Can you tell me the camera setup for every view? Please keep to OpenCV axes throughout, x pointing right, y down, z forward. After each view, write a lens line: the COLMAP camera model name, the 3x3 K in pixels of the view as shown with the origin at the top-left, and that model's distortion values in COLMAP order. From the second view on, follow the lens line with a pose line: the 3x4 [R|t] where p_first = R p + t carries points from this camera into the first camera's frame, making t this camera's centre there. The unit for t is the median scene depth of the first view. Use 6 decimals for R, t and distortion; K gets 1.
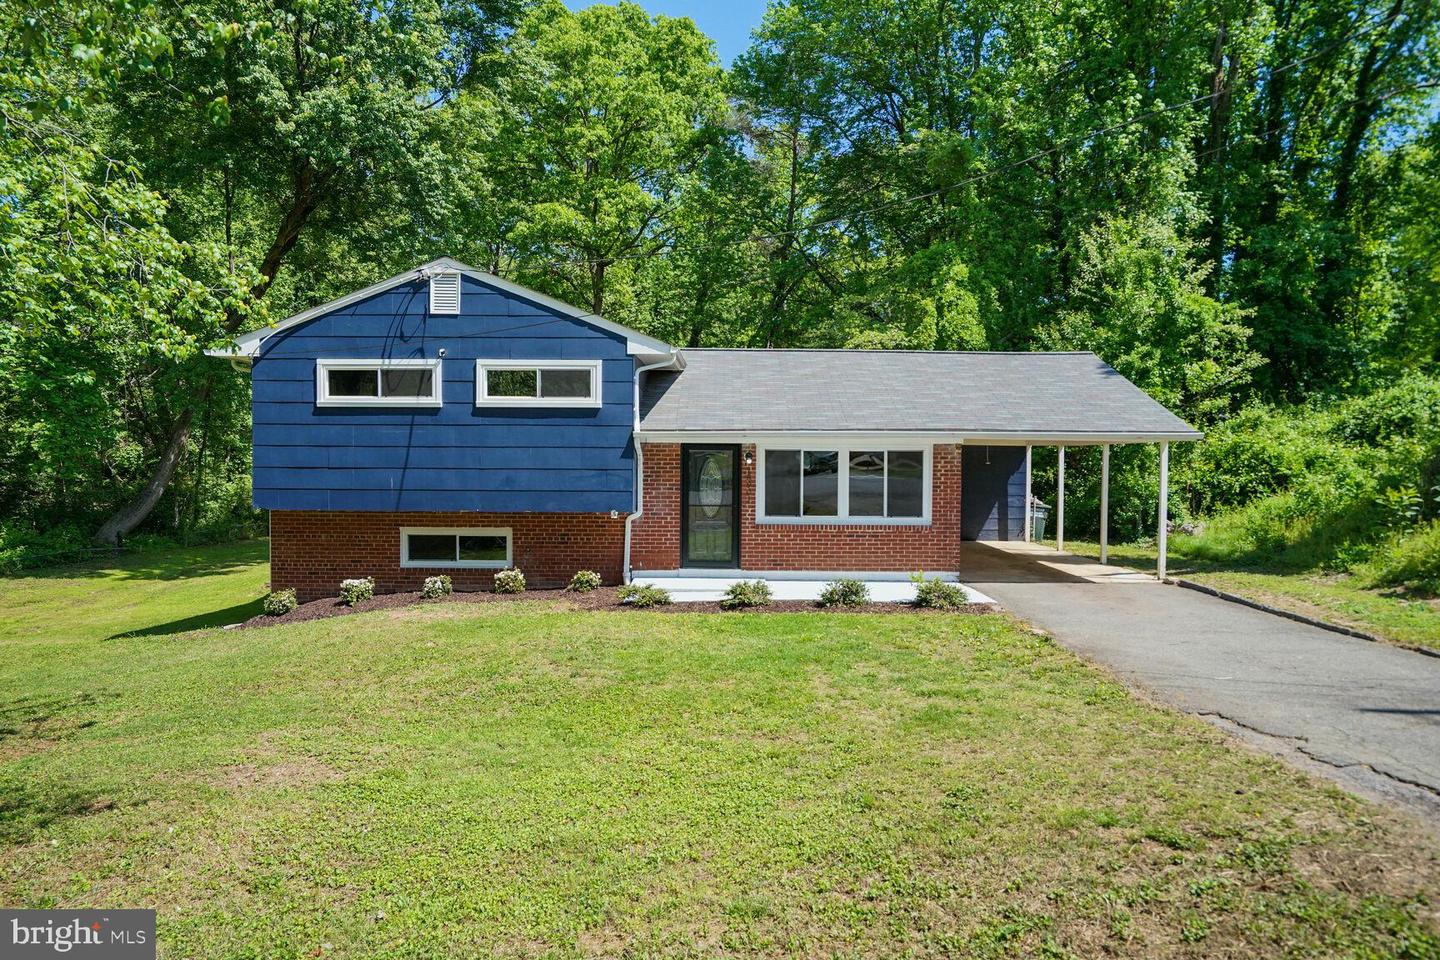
lens RADIAL K [[1033.4, 0, 720.0], [0, 1033.4, 480.0], [0, 0, 1]] dist [-0.032152, 0.093766]
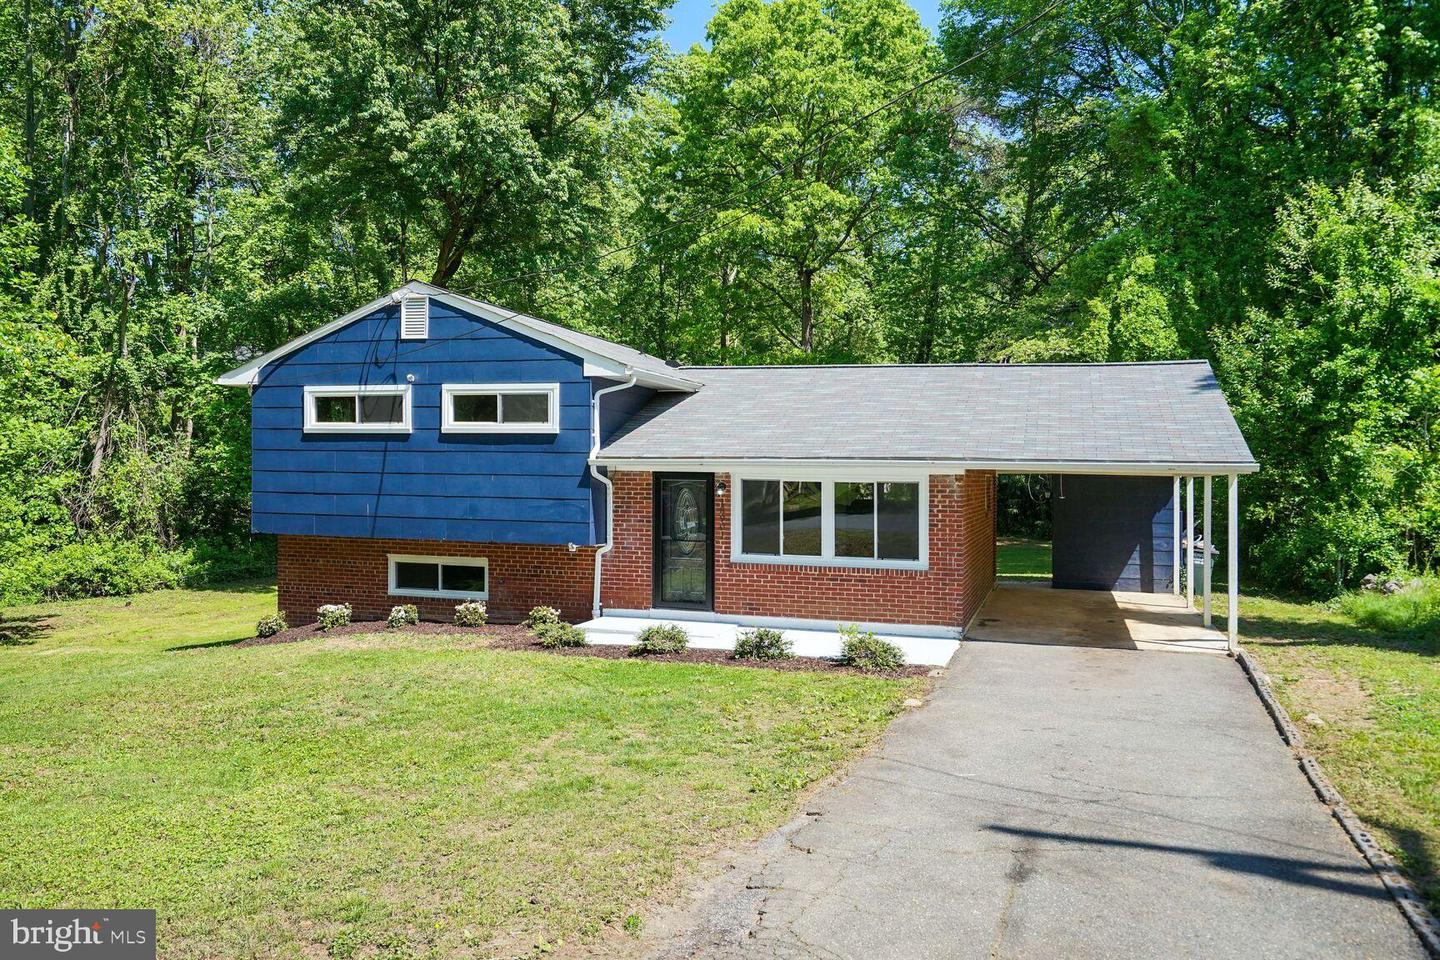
lens RADIAL K [[1135.5, 0, 720.0], [0, 1135.5, 480.0], [0, 0, 1]] dist [-0.012496, 0.066874]
pose [[0.951717, 0.009601, -0.306827, 0.327622], [-0.016634, 0.999655, -0.020316, -0.008630], [0.306526, 0.024439, 0.951548, 0.058704]]
